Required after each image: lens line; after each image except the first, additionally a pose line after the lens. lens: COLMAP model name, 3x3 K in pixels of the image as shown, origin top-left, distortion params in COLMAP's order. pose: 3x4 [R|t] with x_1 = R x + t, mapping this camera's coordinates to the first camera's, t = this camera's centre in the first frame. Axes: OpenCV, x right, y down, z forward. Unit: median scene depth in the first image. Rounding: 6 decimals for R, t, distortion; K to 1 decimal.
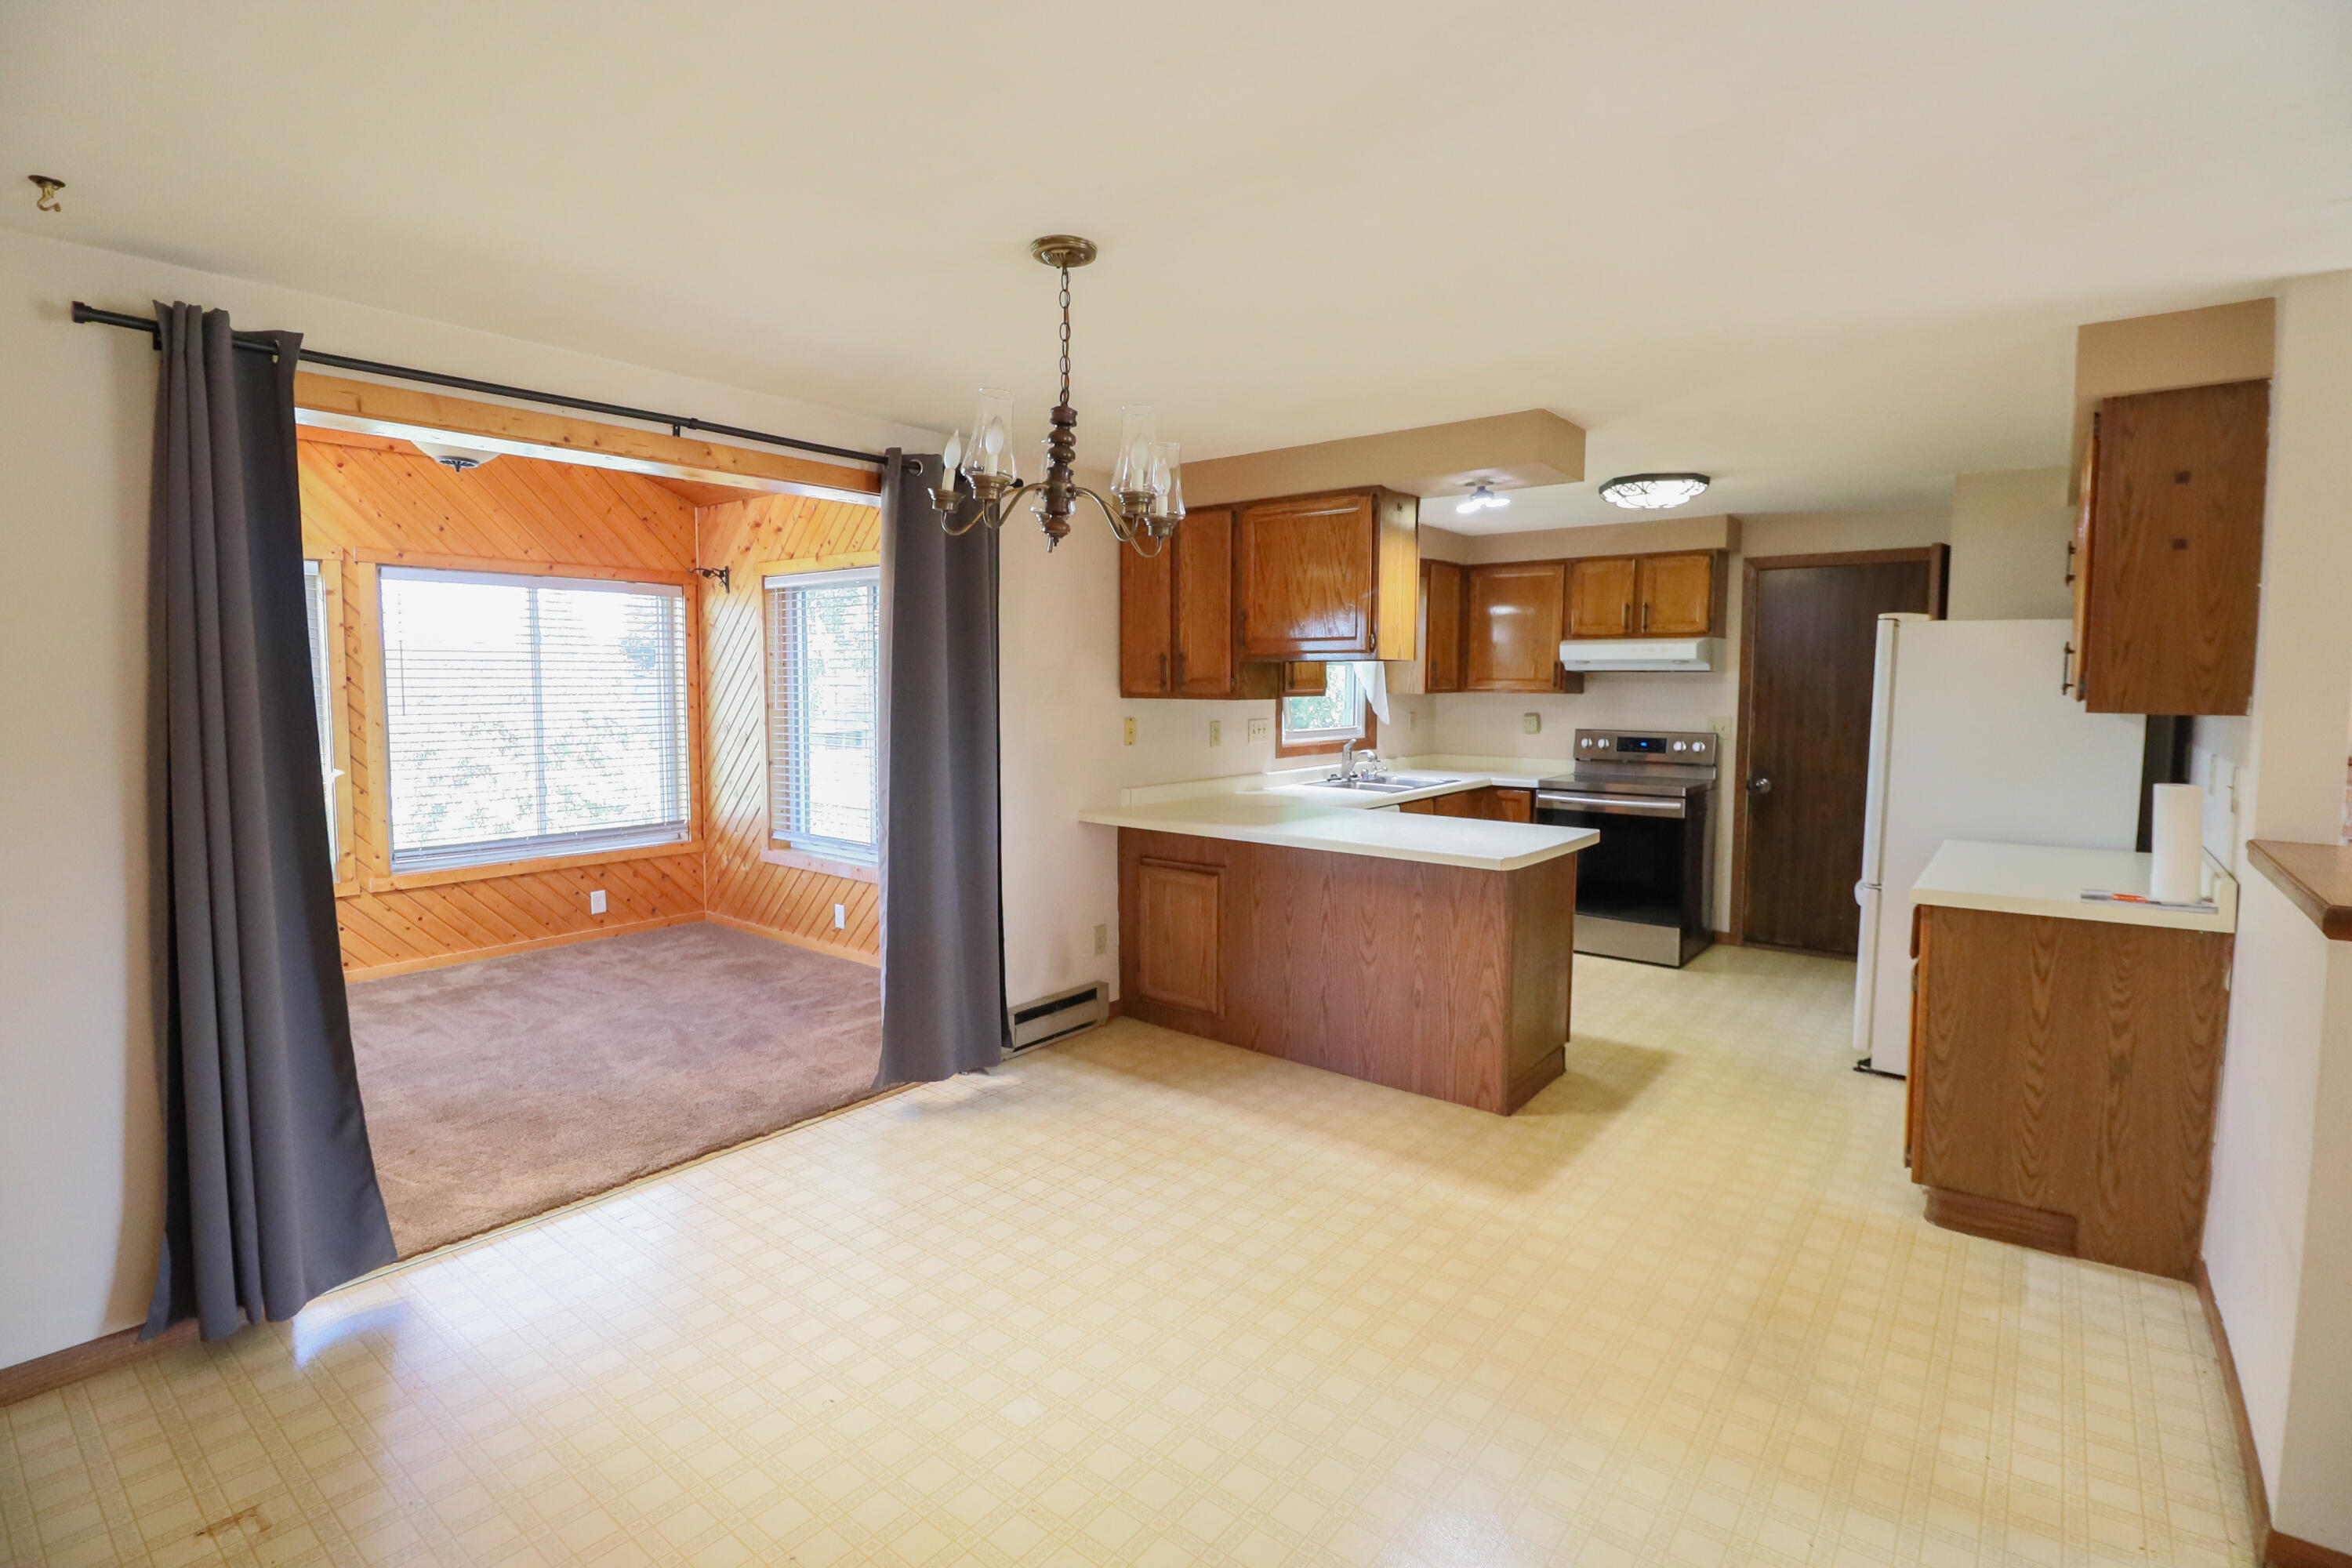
lens RADIAL K [[1103.0, 0, 1168.9], [0, 1103.0, 758.2], [0, 0, 1]] dist [-0.000992, -0.000102]
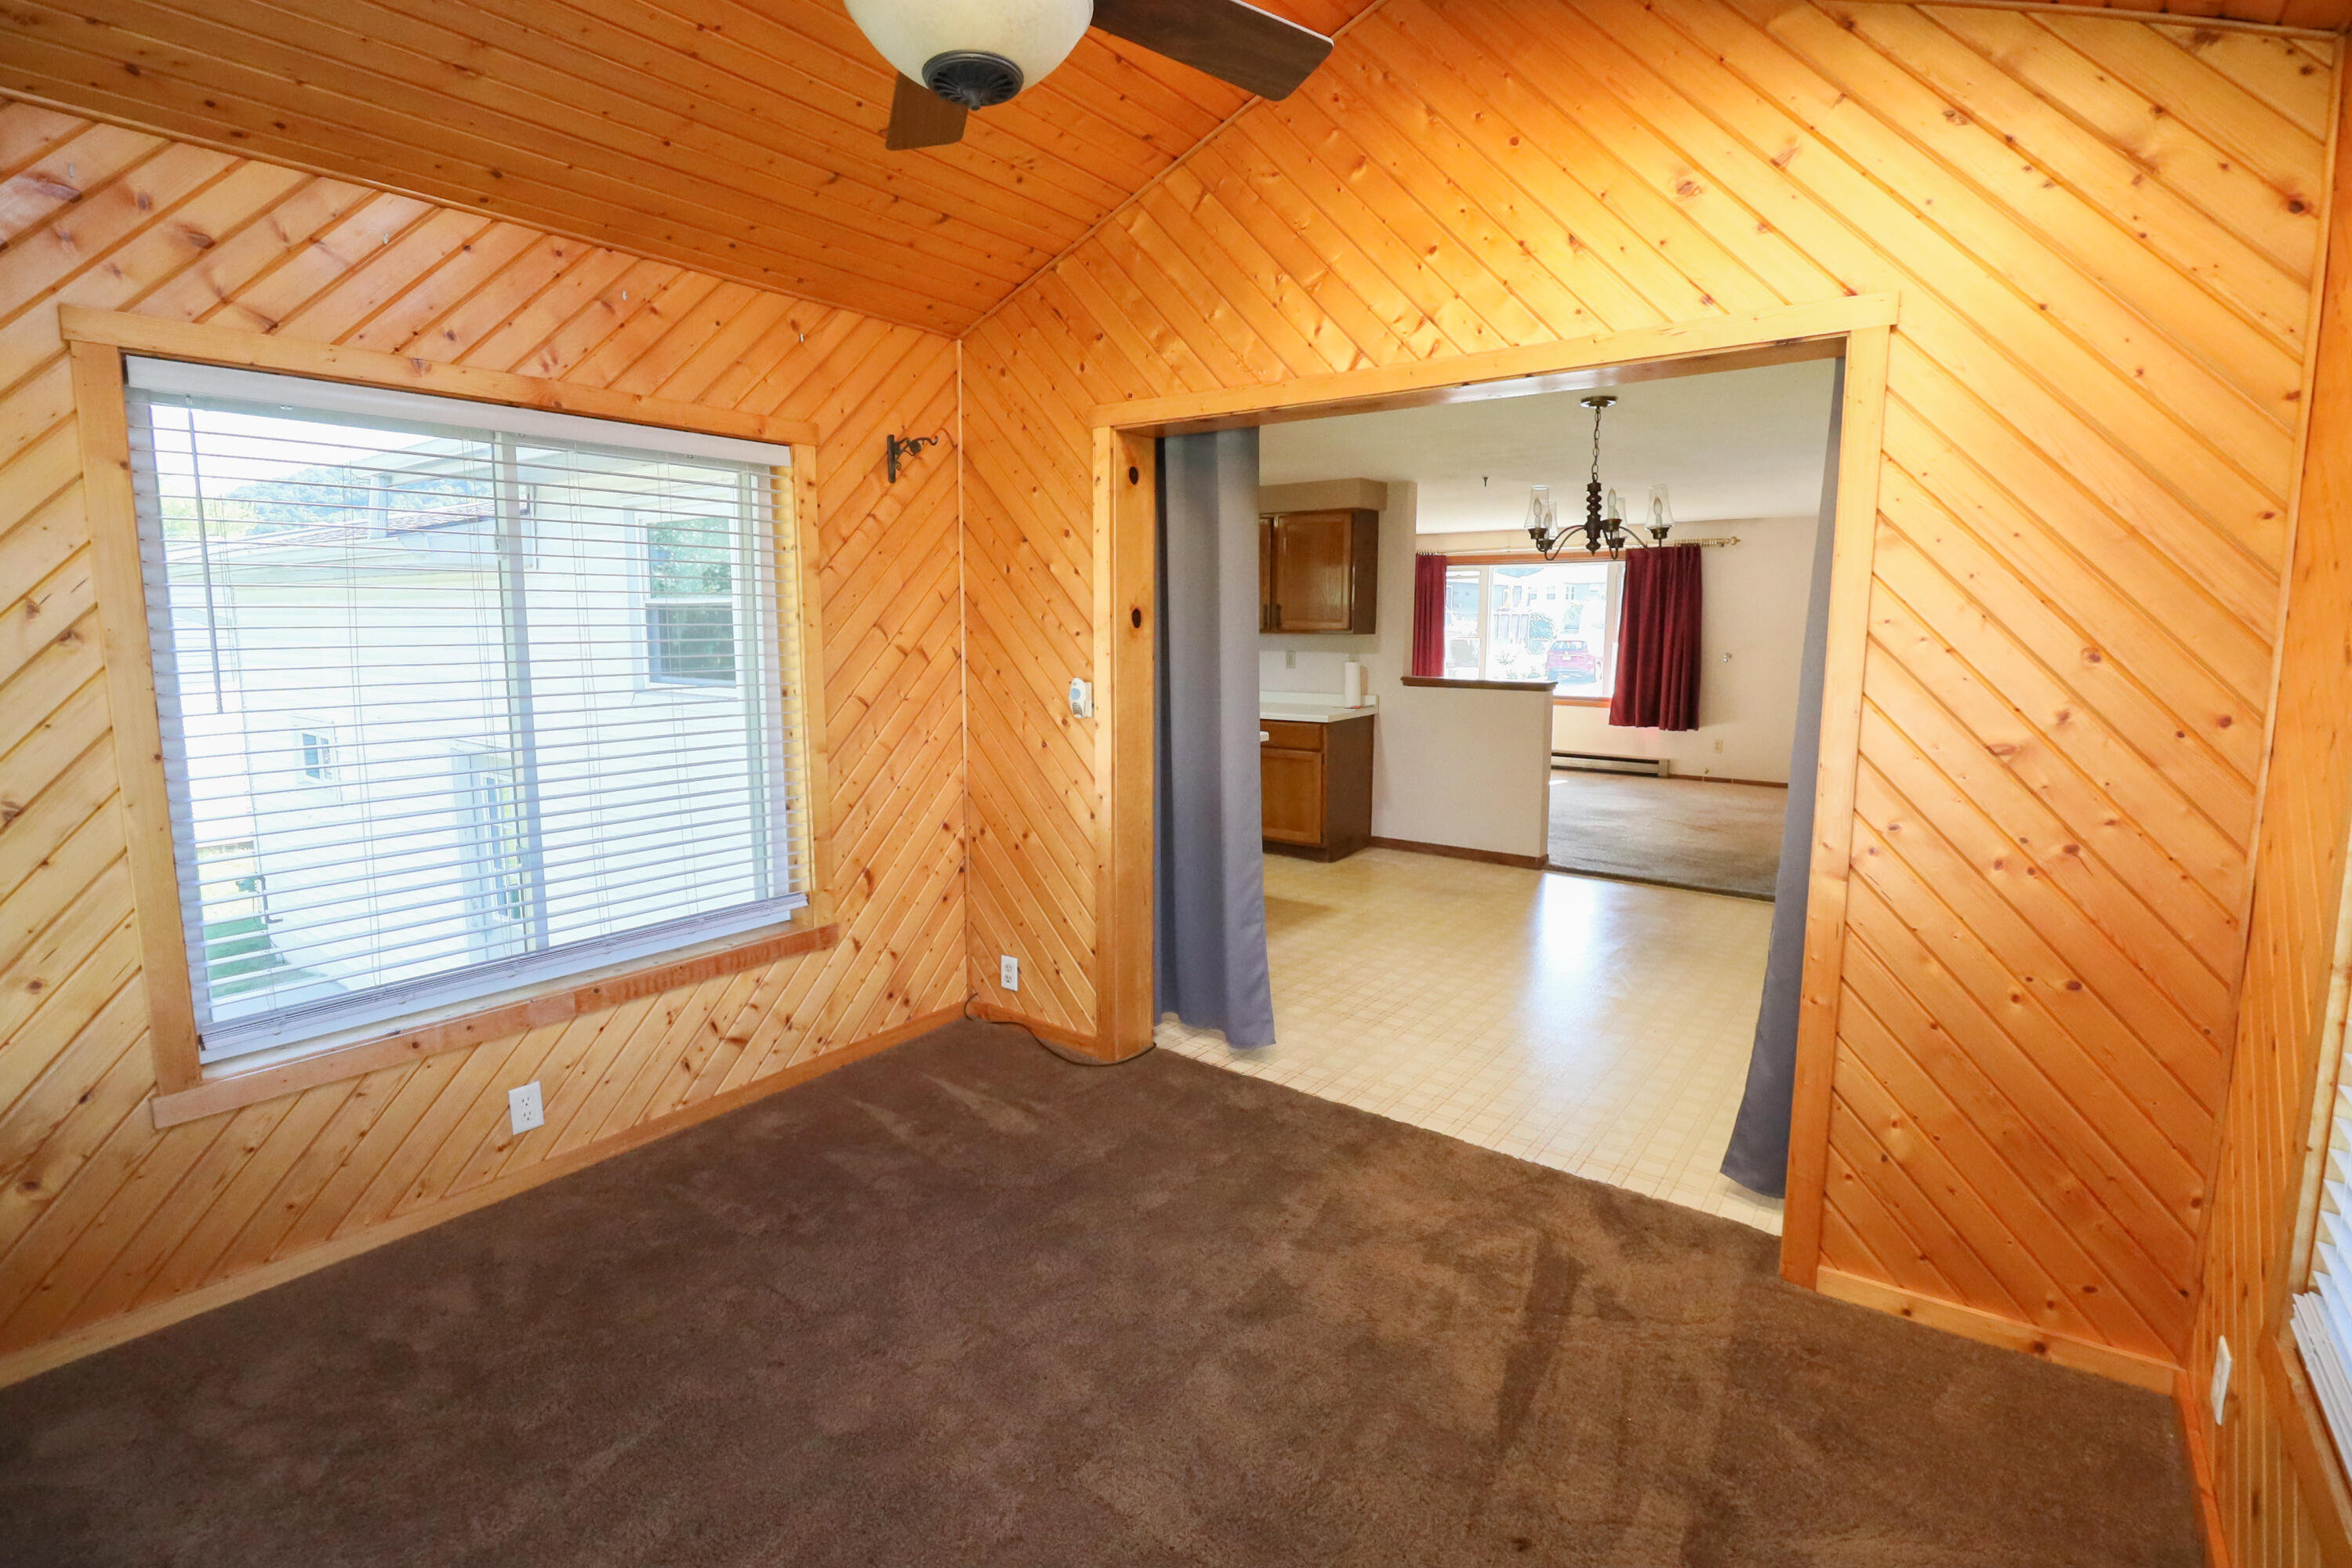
lens RADIAL K [[1103.0, 0, 1168.9], [0, 1103.0, 758.2], [0, 0, 1]] dist [-0.000992, -0.000102]
pose [[-0.036276, -0.128077, 0.991101, -1.394877], [0.071224, 0.988900, 0.130400, -0.101701], [-0.996800, 0.075321, -0.026751, 1.262226]]
